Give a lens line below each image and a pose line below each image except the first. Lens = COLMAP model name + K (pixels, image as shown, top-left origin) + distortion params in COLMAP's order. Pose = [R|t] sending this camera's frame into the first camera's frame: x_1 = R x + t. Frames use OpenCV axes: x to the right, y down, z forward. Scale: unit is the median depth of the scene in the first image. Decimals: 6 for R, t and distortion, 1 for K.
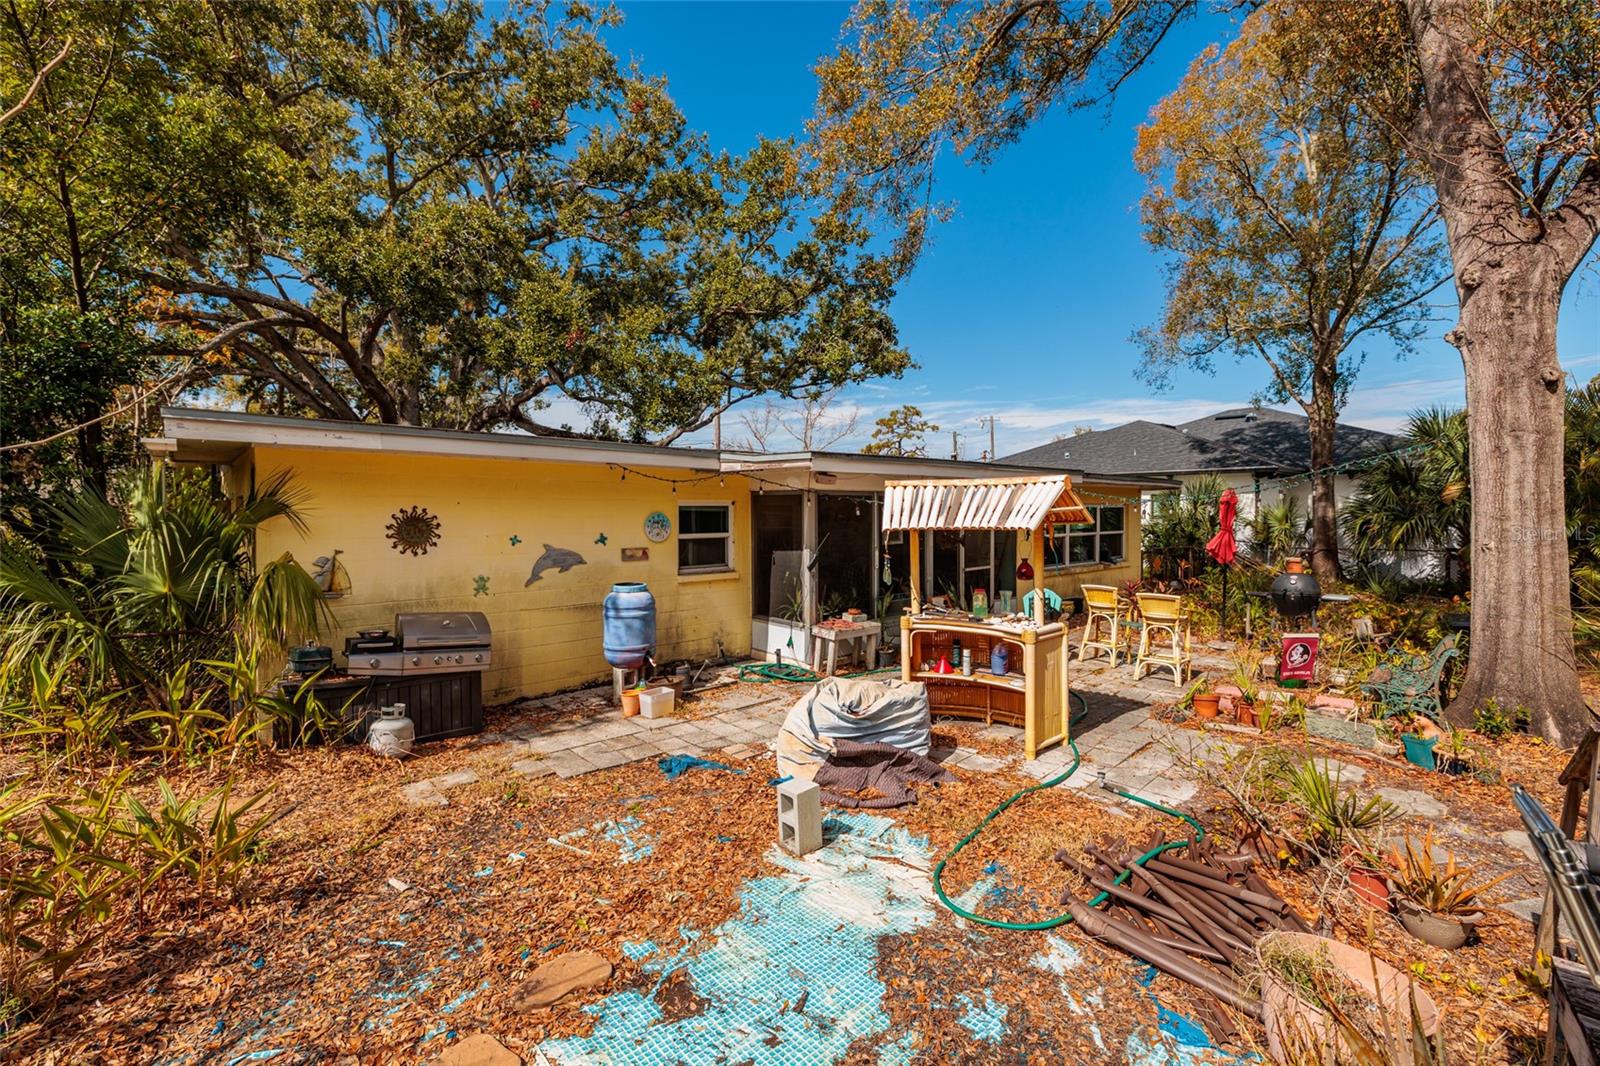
lens RADIAL K [[700.9, 0, 798.8], [0, 700.9, 522.5], [0, 0, 1]] dist [0.003999, 0.000153]
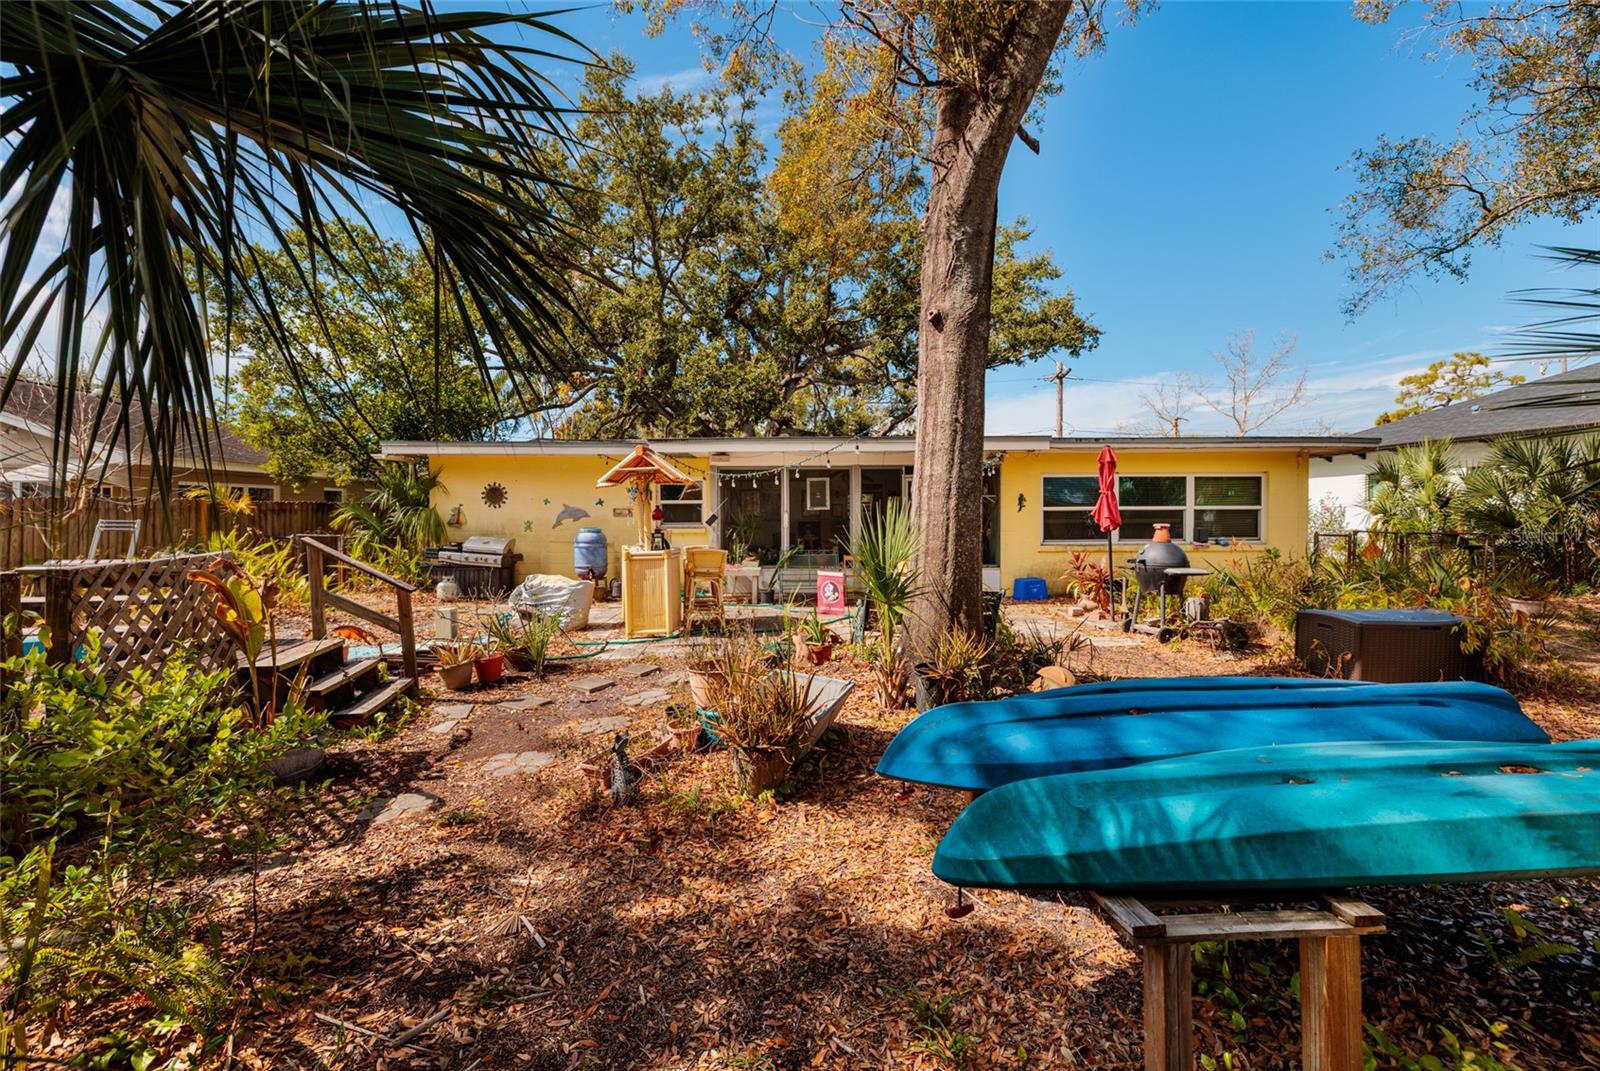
lens RADIAL K [[700.9, 0, 800.9], [0, 700.9, 529.2], [0, 0, 1]] dist [0.003999, 0.000153]
pose [[0.745371, 0.016867, -0.666436, 1.174668], [-0.007478, 0.999829, 0.016942, 0.057100], [0.666608, -0.007644, 0.745369, 0.107428]]
